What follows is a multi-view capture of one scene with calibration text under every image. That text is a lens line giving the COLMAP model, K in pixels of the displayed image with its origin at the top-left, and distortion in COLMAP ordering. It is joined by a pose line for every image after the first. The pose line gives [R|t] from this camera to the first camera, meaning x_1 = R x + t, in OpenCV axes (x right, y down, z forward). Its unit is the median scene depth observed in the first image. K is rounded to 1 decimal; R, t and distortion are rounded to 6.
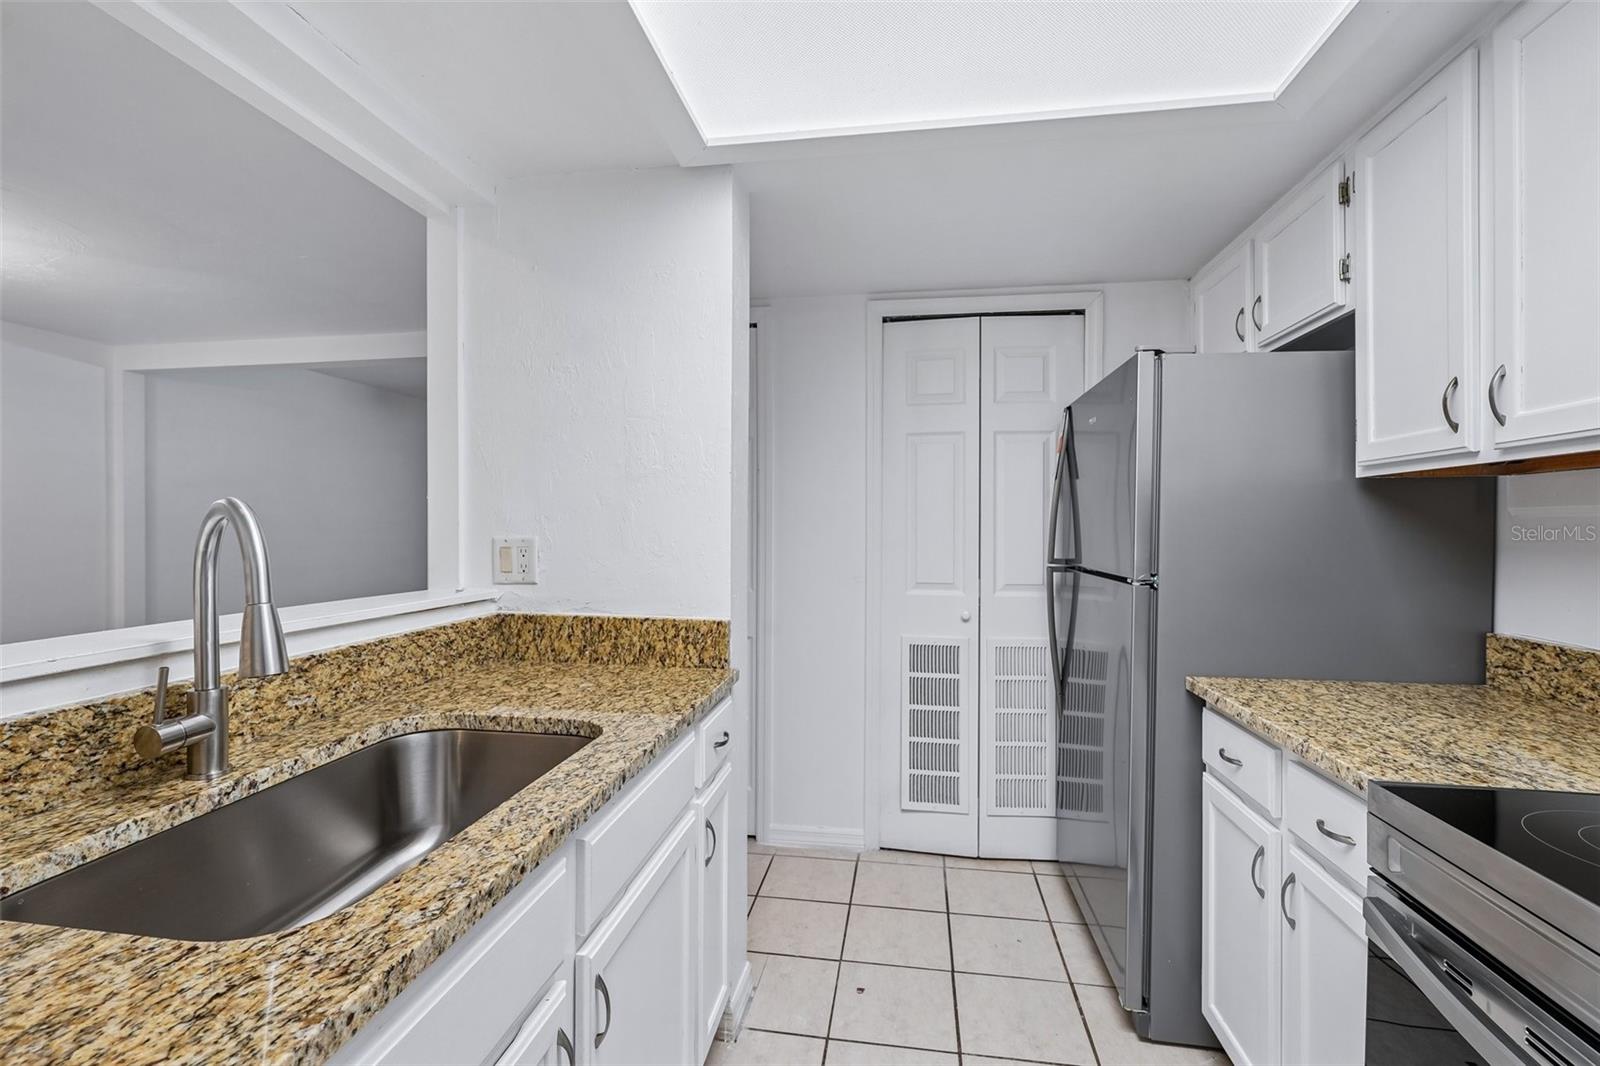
lens RADIAL K [[725.6, 0, 799.4], [0, 725.6, 536.6], [0, 0, 1]] dist [-0.000912, -0.000054]
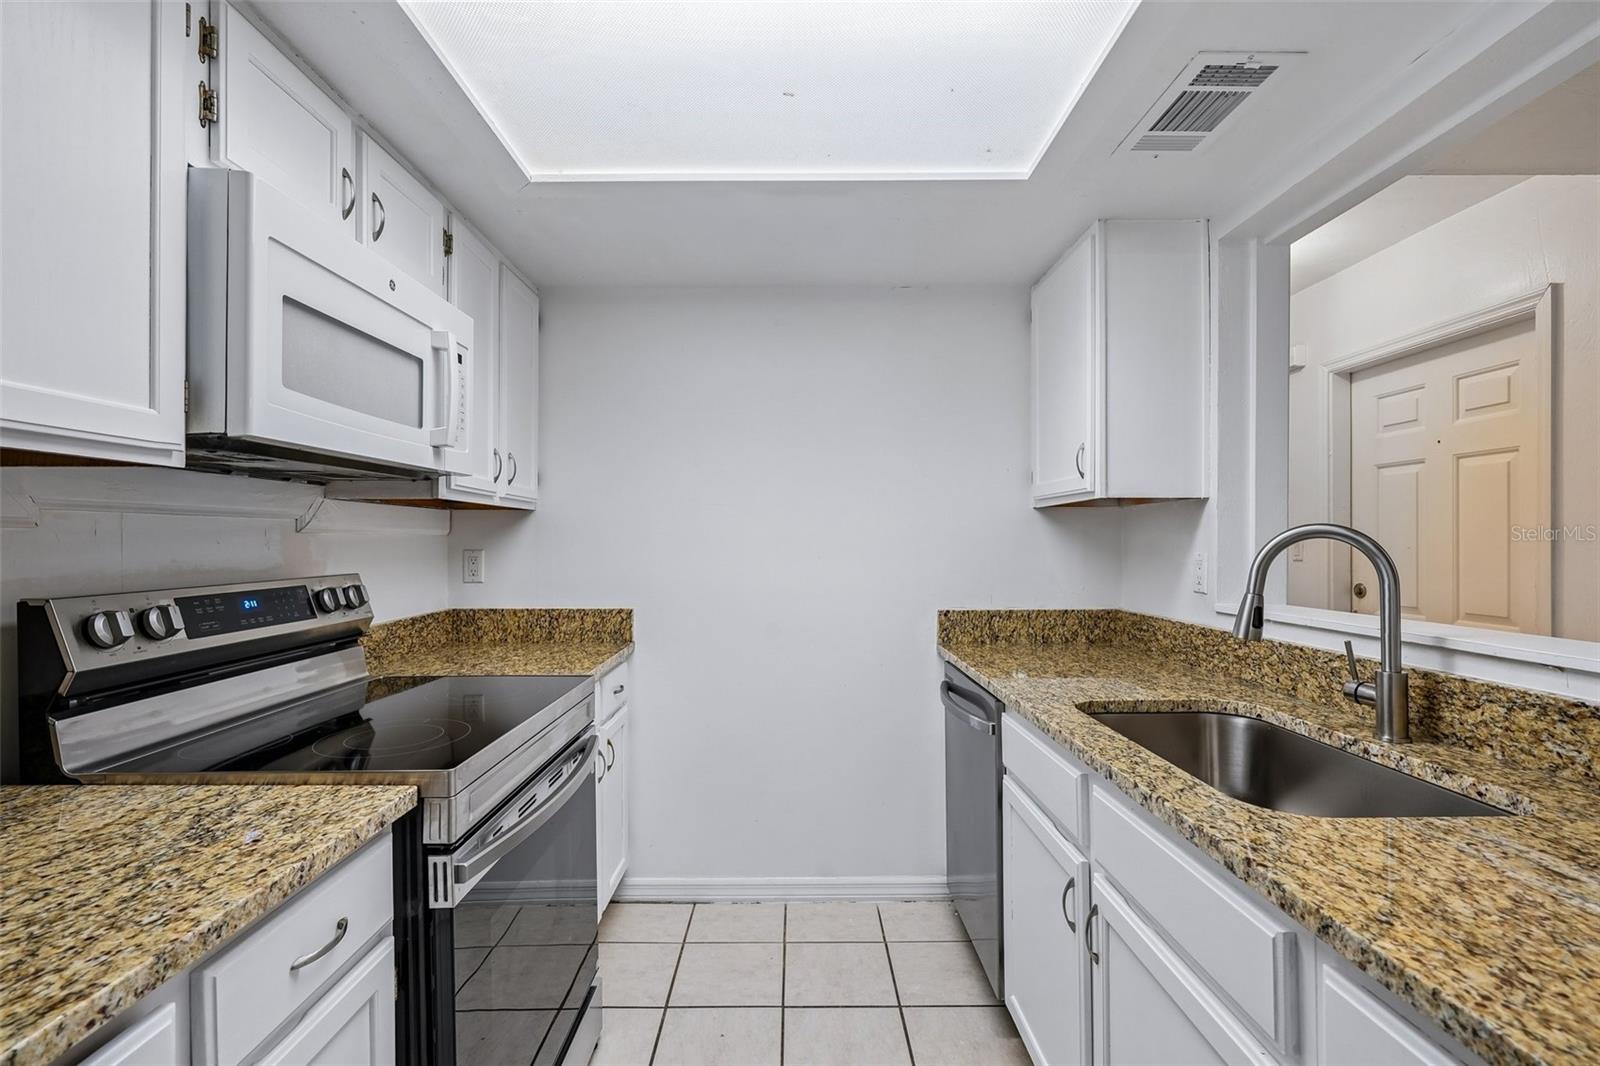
lens RADIAL K [[725.6, 0, 799.4], [0, 725.6, 536.6], [0, 0, 1]] dist [-0.000912, -0.000054]
pose [[-0.988333, -0.002126, -0.152293, 0.374154], [-0.002814, 0.999987, 0.004302, -0.028586], [0.152282, 0.004681, -0.988326, 1.927380]]
